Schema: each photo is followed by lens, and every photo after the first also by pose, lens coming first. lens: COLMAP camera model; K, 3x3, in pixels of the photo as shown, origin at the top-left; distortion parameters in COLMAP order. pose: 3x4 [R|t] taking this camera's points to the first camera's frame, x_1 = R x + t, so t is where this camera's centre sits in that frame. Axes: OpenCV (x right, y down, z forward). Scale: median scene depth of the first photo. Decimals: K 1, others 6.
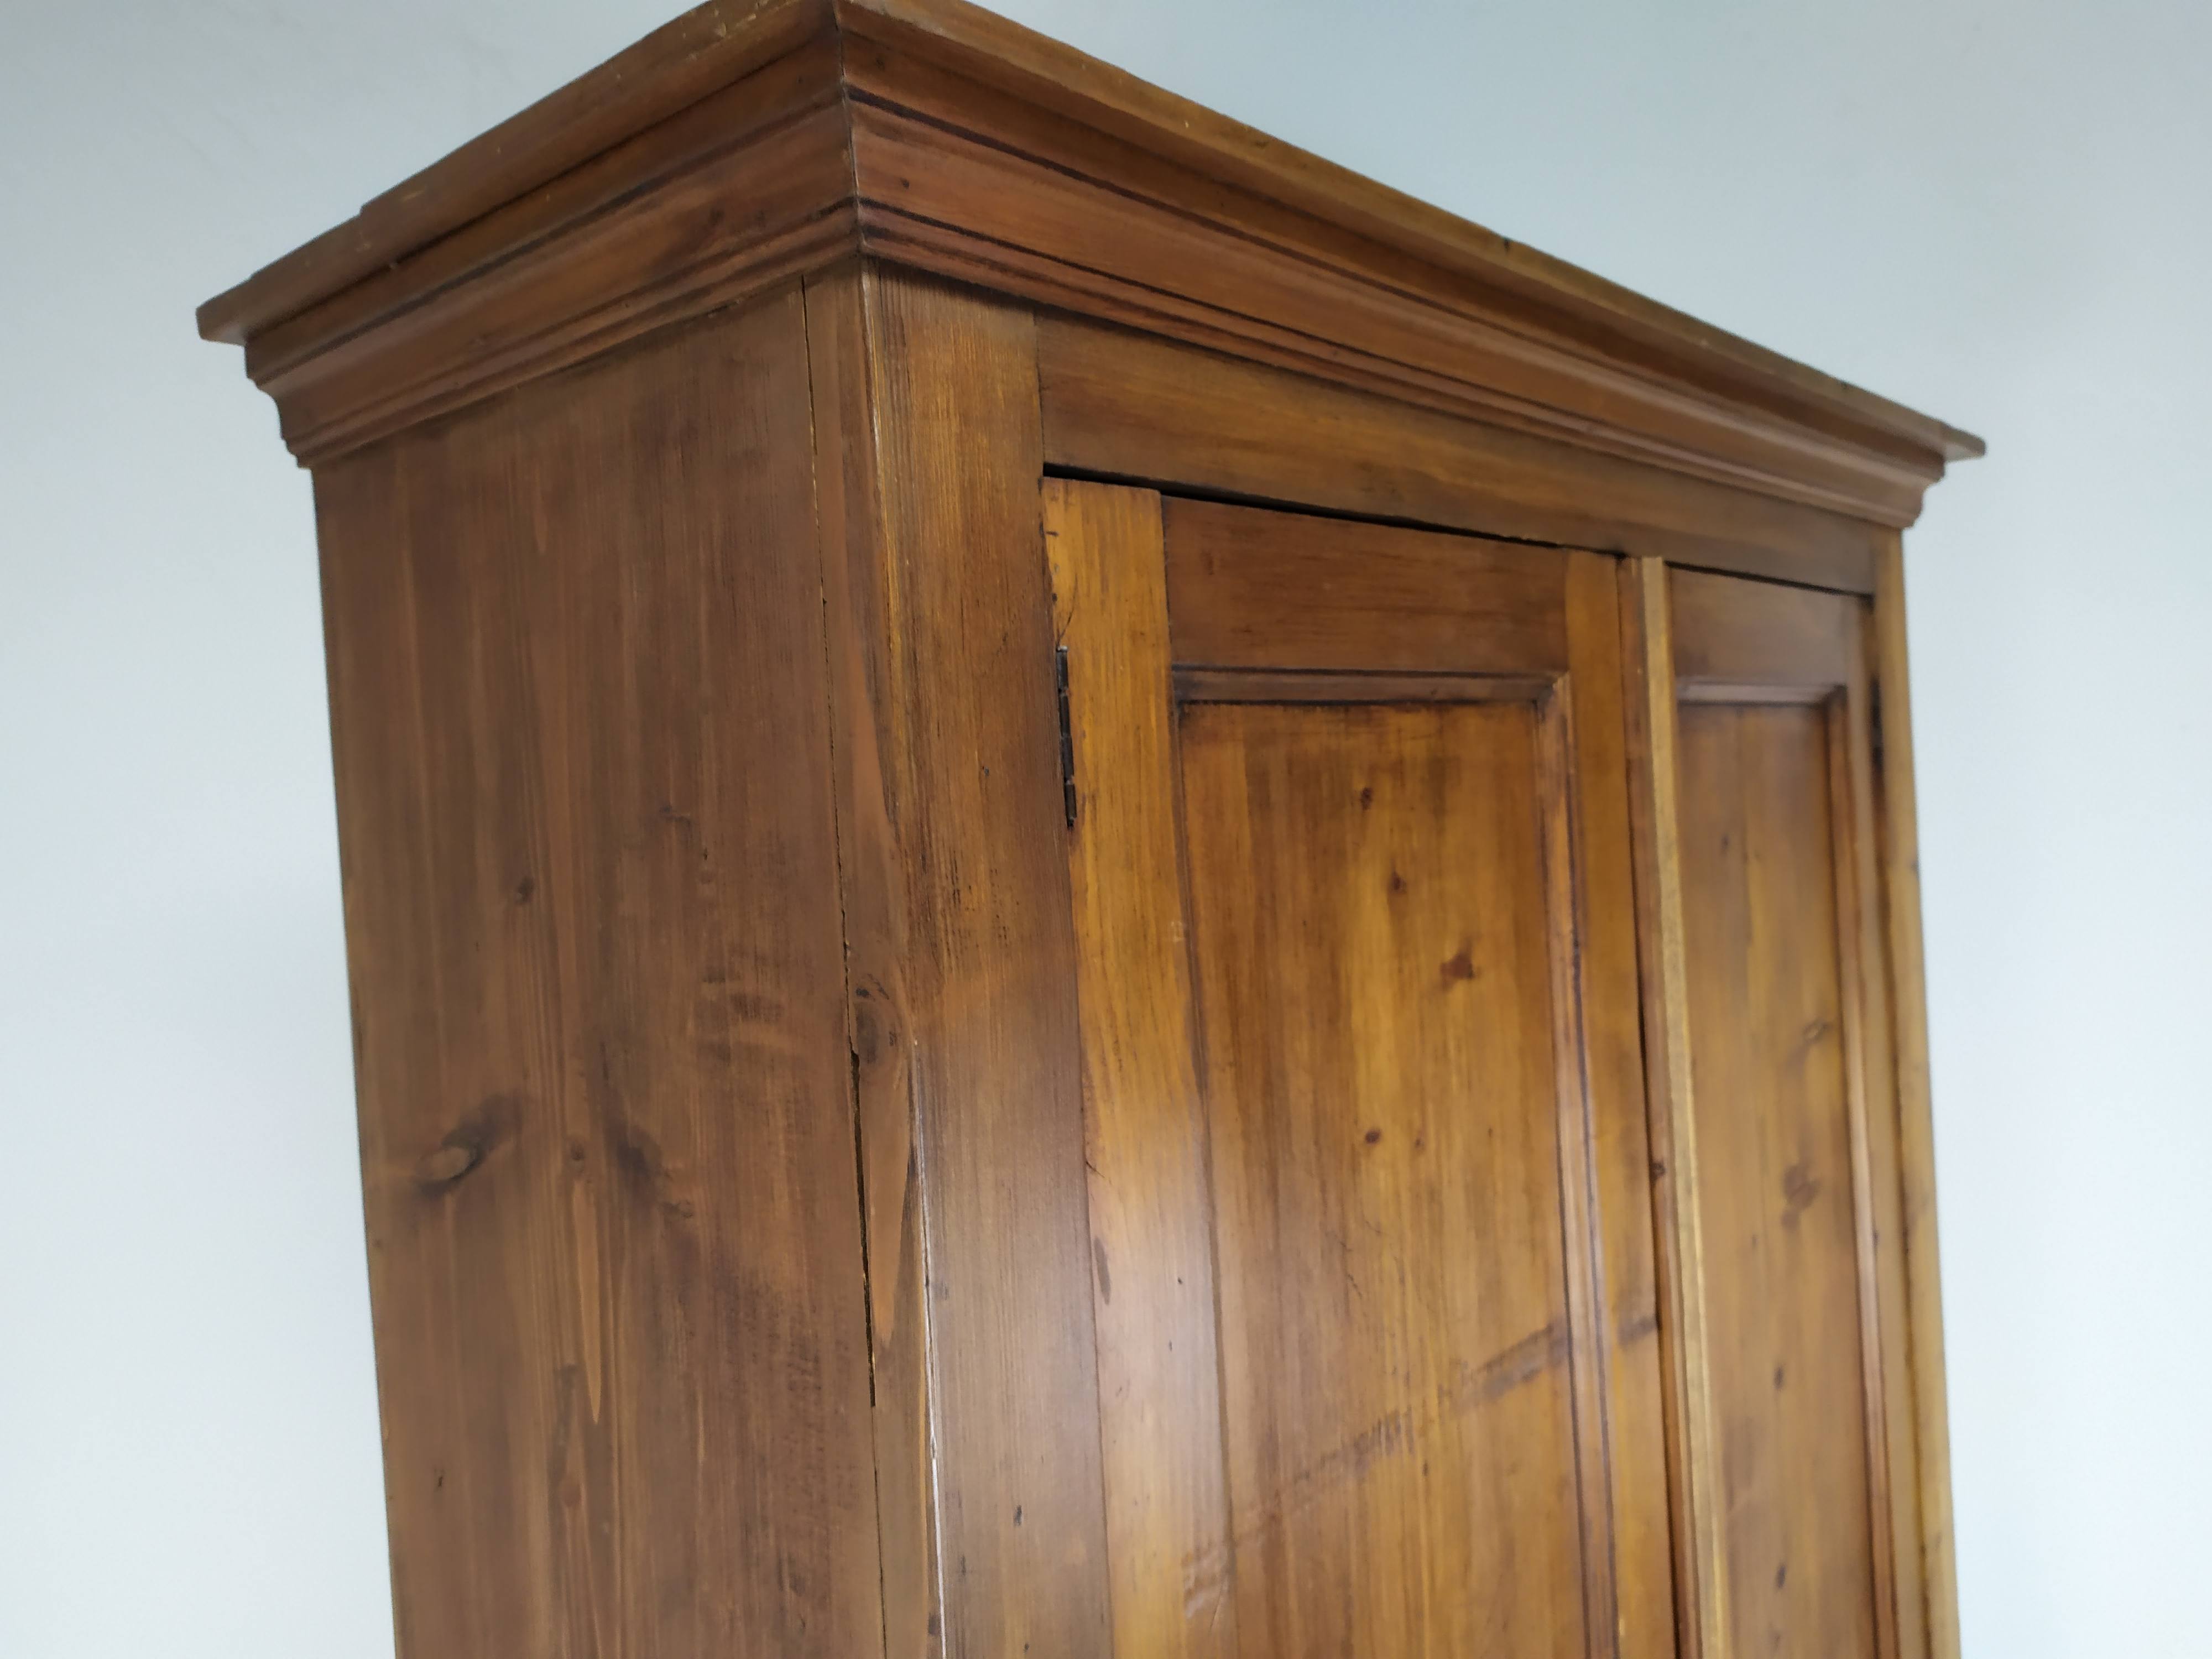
lens RADIAL K [[1678.1, 0, 1099.2], [0, 1678.1, 821.2], [0, 0, 1]] dist [0.052905, -0.055081]
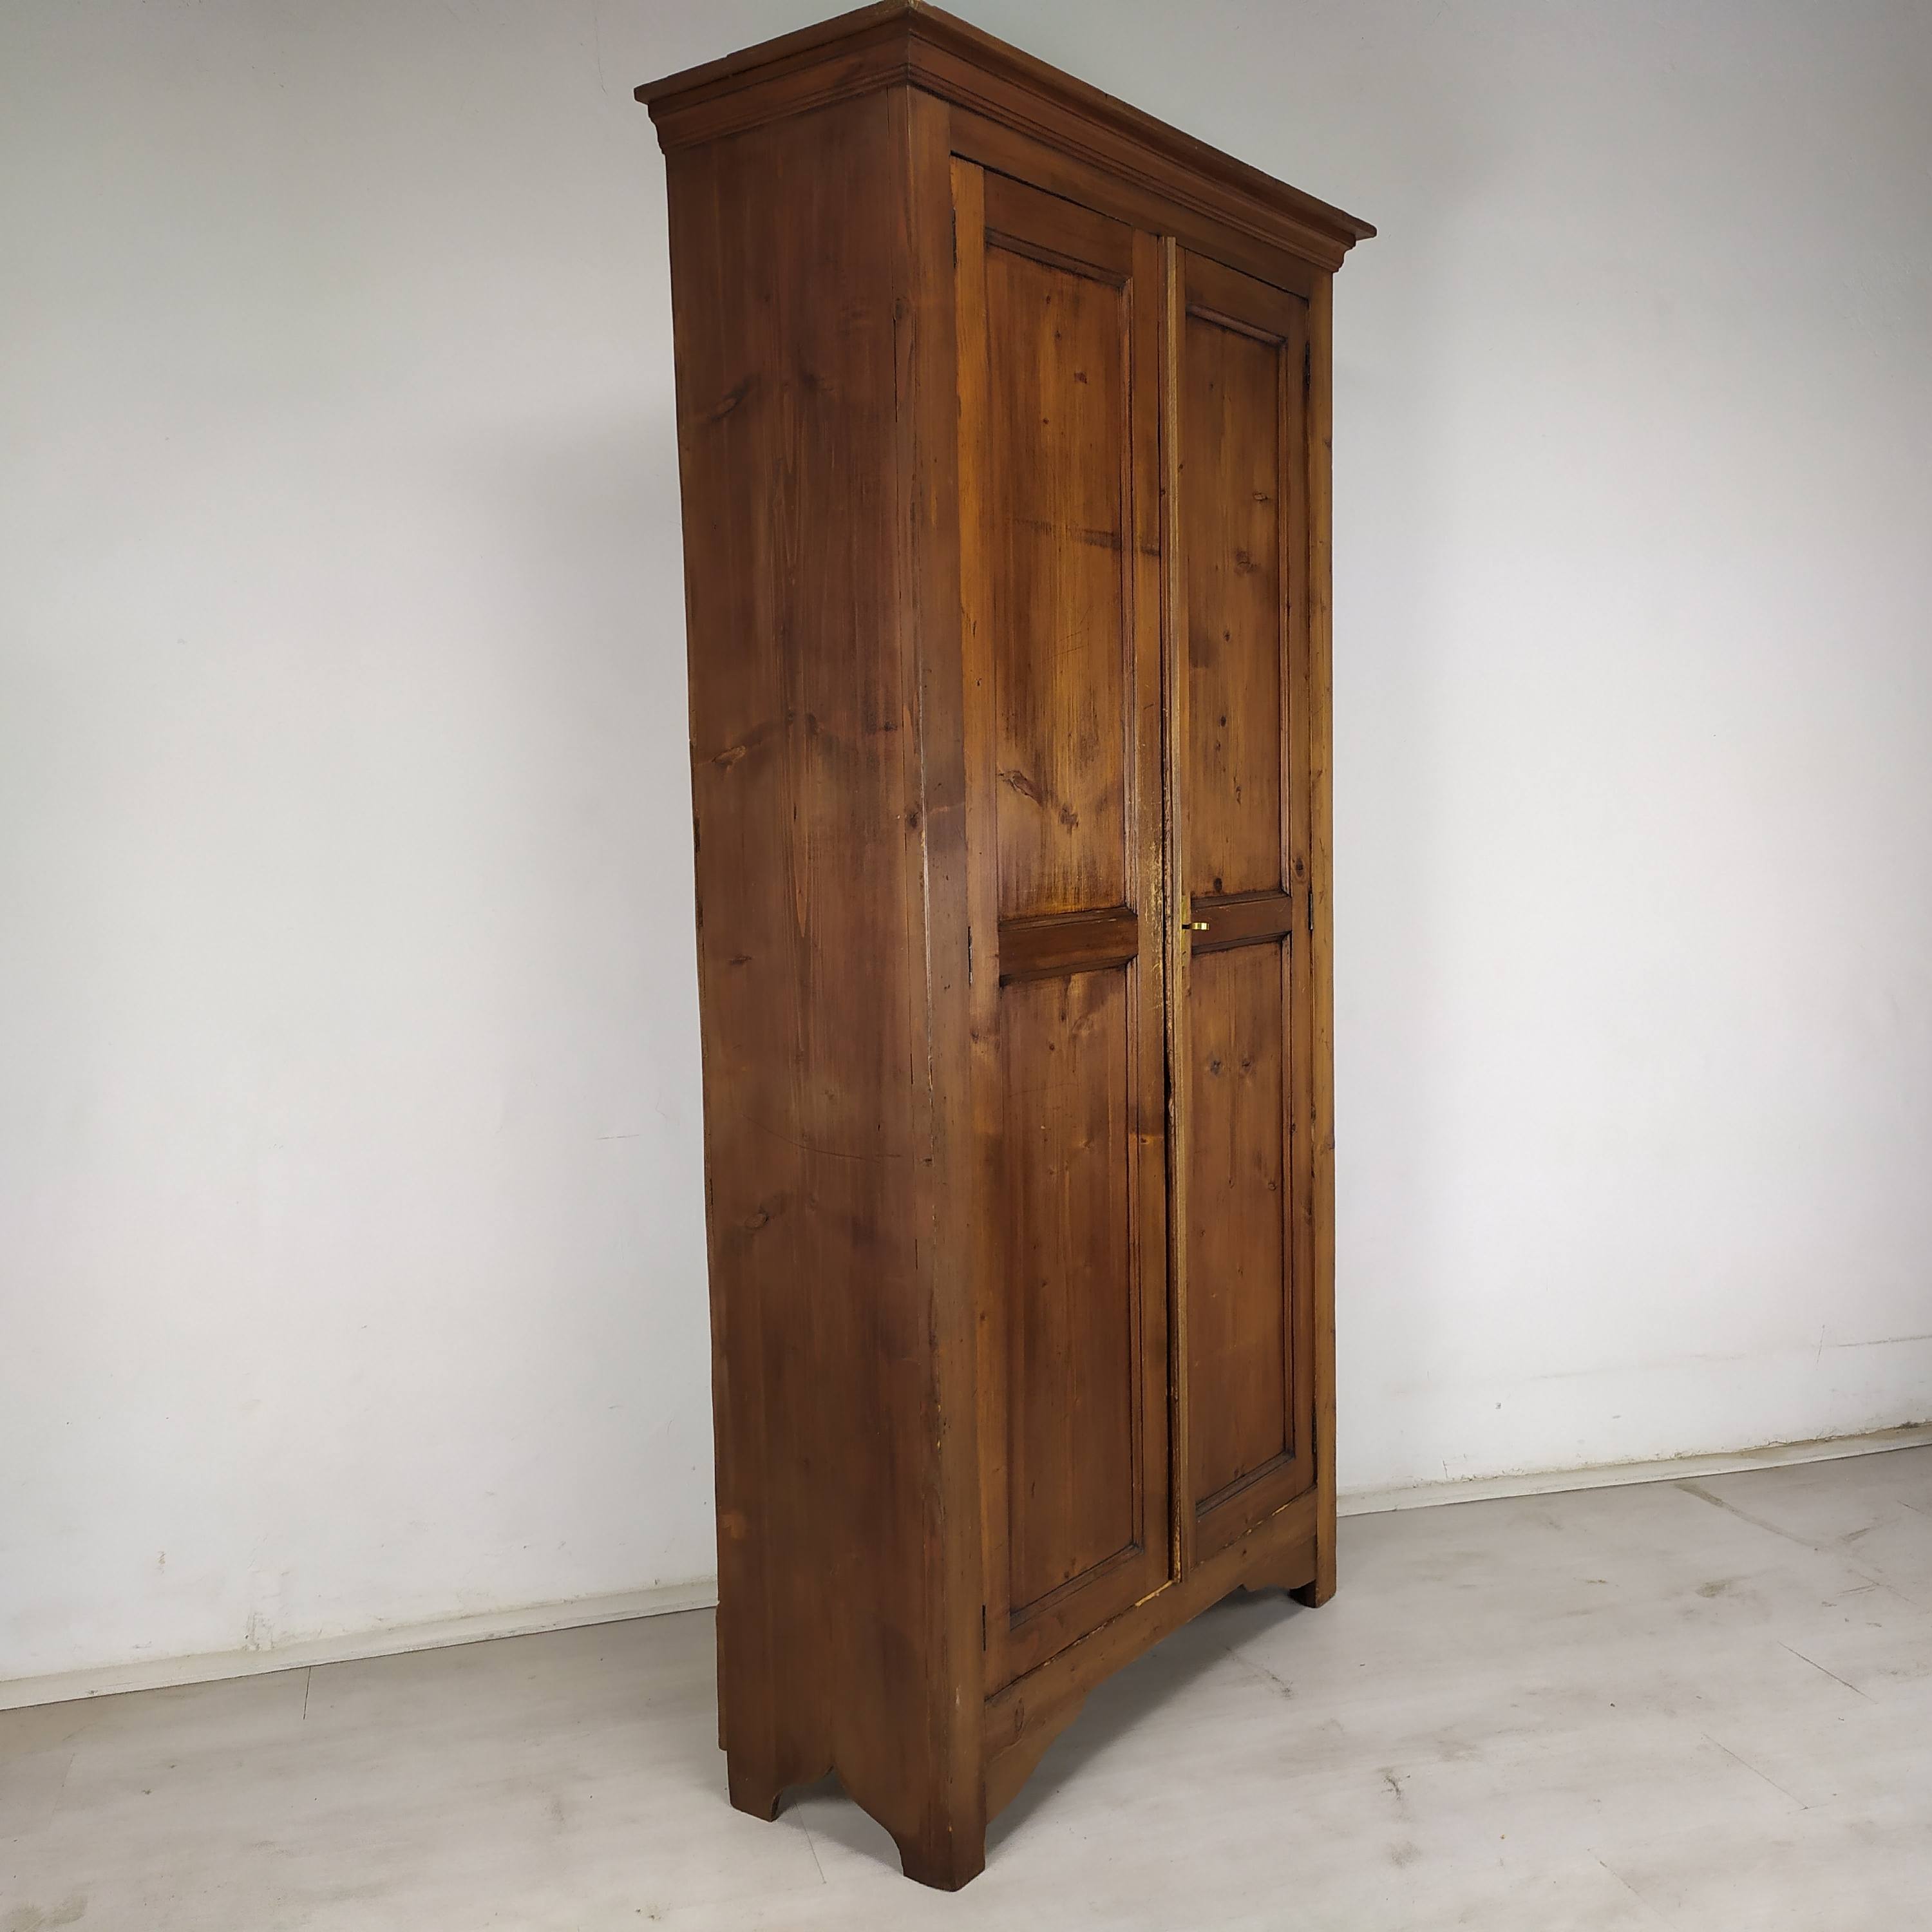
lens RADIAL K [[1919.0, 0, 959.1], [0, 1919.0, 968.0], [0, 0, 1]] dist [0.050144, 0.000000]
pose [[0.996471, 0.028430, 0.078982, -0.224543], [-0.034119, 0.996848, 0.071629, 0.924246], [-0.076697, -0.074071, 0.994299, -2.406182]]
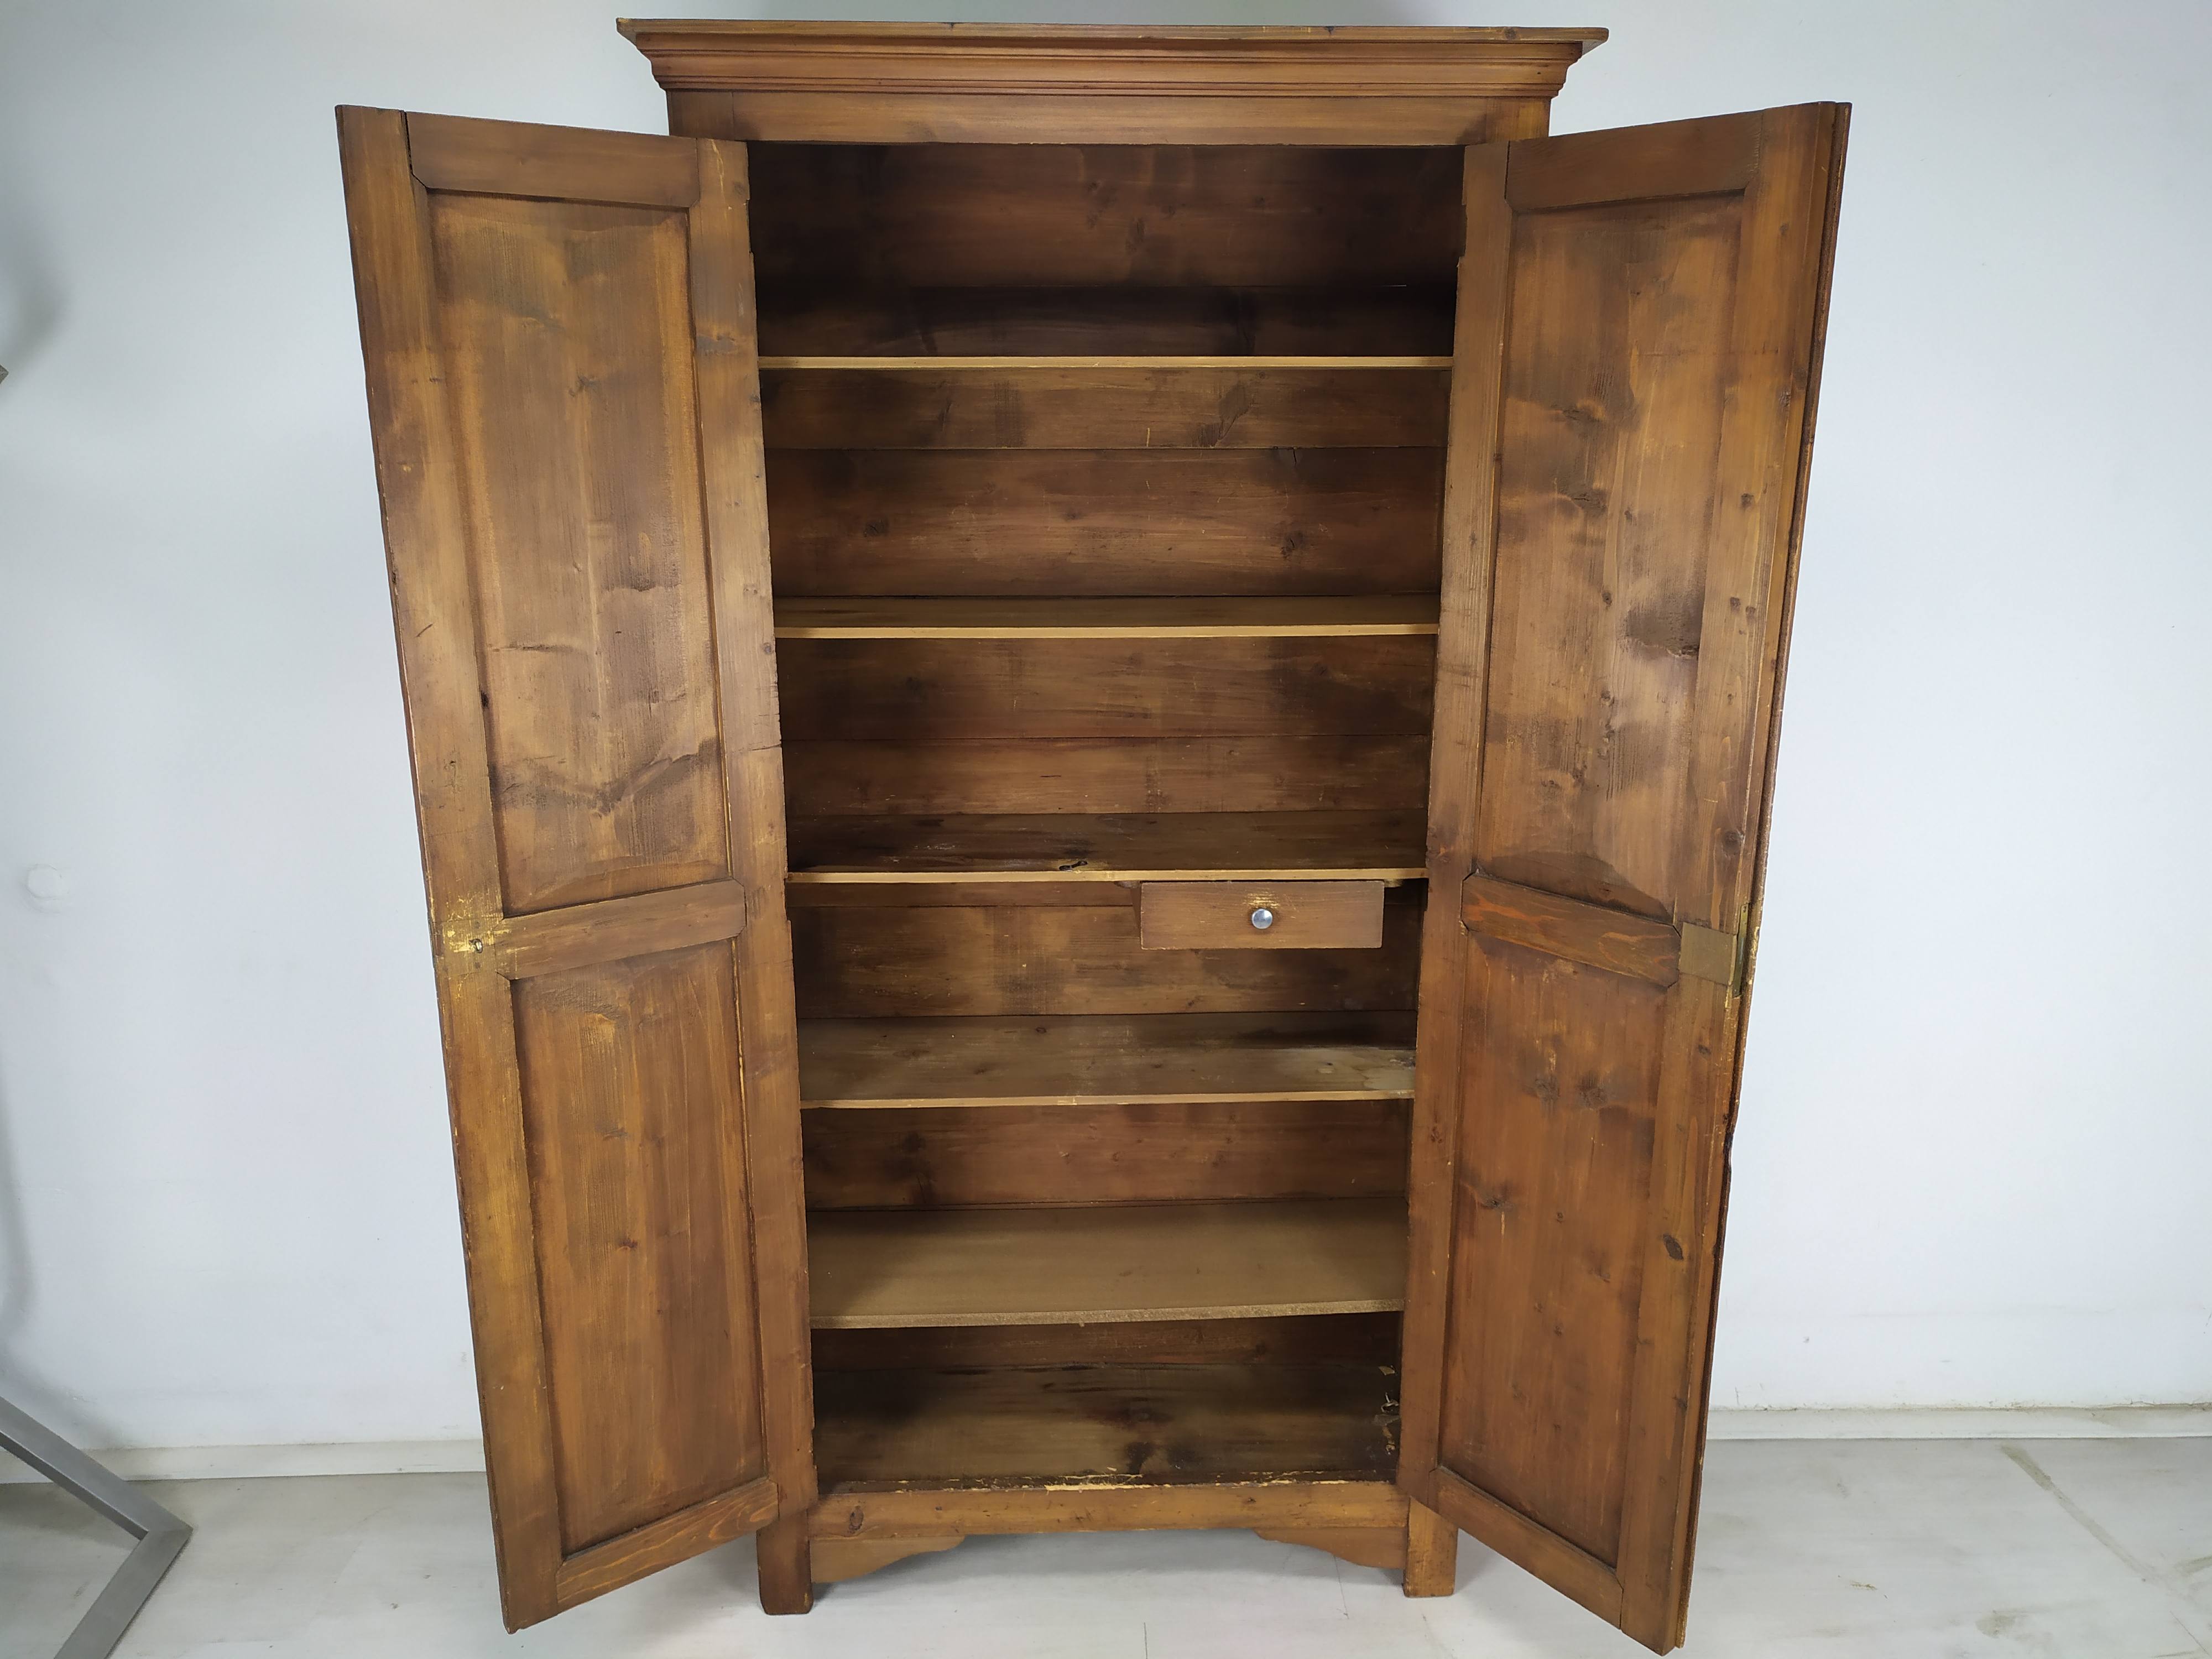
lens RADIAL K [[1678.1, 0, 1111.4], [0, 1678.1, 838.4], [0, 0, 1]] dist [0.052905, -0.055081]
pose [[0.687883, 0.244533, -0.683389, 2.642346], [-0.051335, 0.955572, 0.290254, 0.085521], [0.724004, -0.164579, 0.669875, -0.815710]]
